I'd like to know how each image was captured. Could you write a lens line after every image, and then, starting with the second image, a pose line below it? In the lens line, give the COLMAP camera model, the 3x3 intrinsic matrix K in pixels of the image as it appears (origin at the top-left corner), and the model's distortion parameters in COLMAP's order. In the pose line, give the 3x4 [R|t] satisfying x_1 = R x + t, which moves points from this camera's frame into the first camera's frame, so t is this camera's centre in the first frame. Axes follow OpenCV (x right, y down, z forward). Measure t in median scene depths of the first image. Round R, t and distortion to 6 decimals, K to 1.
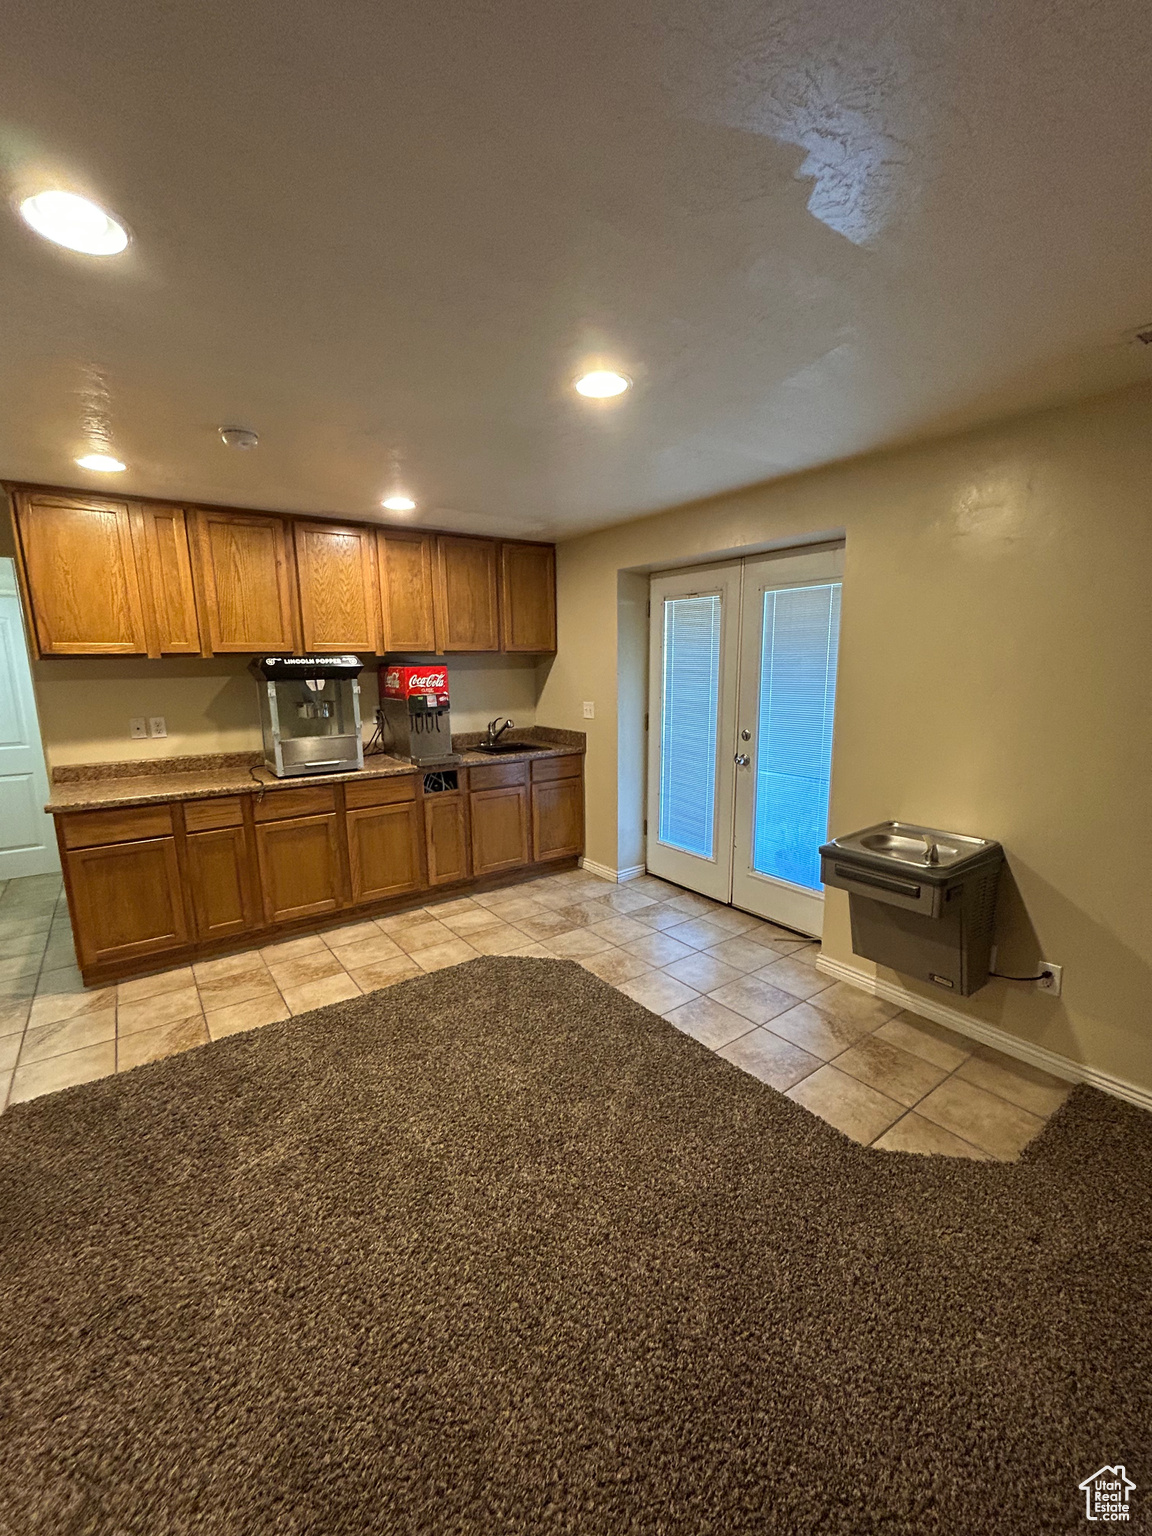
lens RADIAL K [[624.6, 0, 576.3], [0, 624.6, 770.9], [0, 0, 1]] dist [-0.001081, 0.000629]
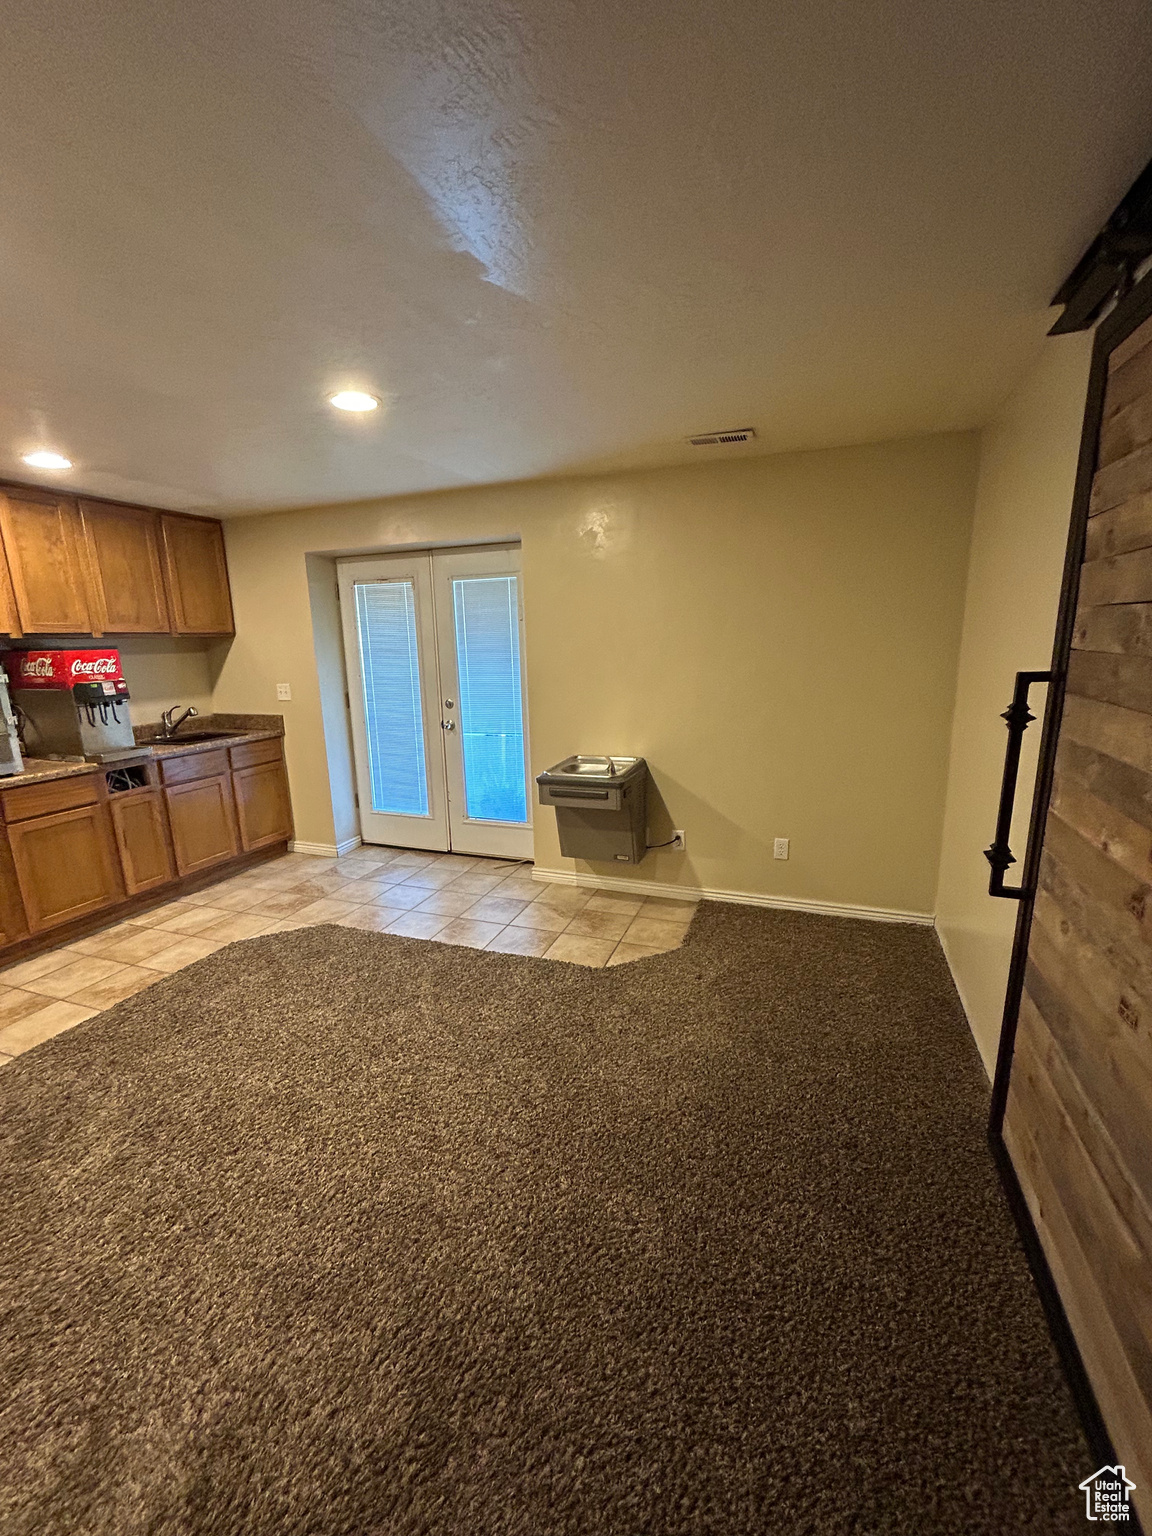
lens RADIAL K [[624.6, 0, 578.9], [0, 624.6, 772.1], [0, 0, 1]] dist [-0.001081, 0.000629]
pose [[0.834497, -0.122473, 0.537229, -0.177180], [0.109757, 0.992394, 0.055748, 0.032743], [-0.539970, 0.012443, 0.841592, -0.119113]]
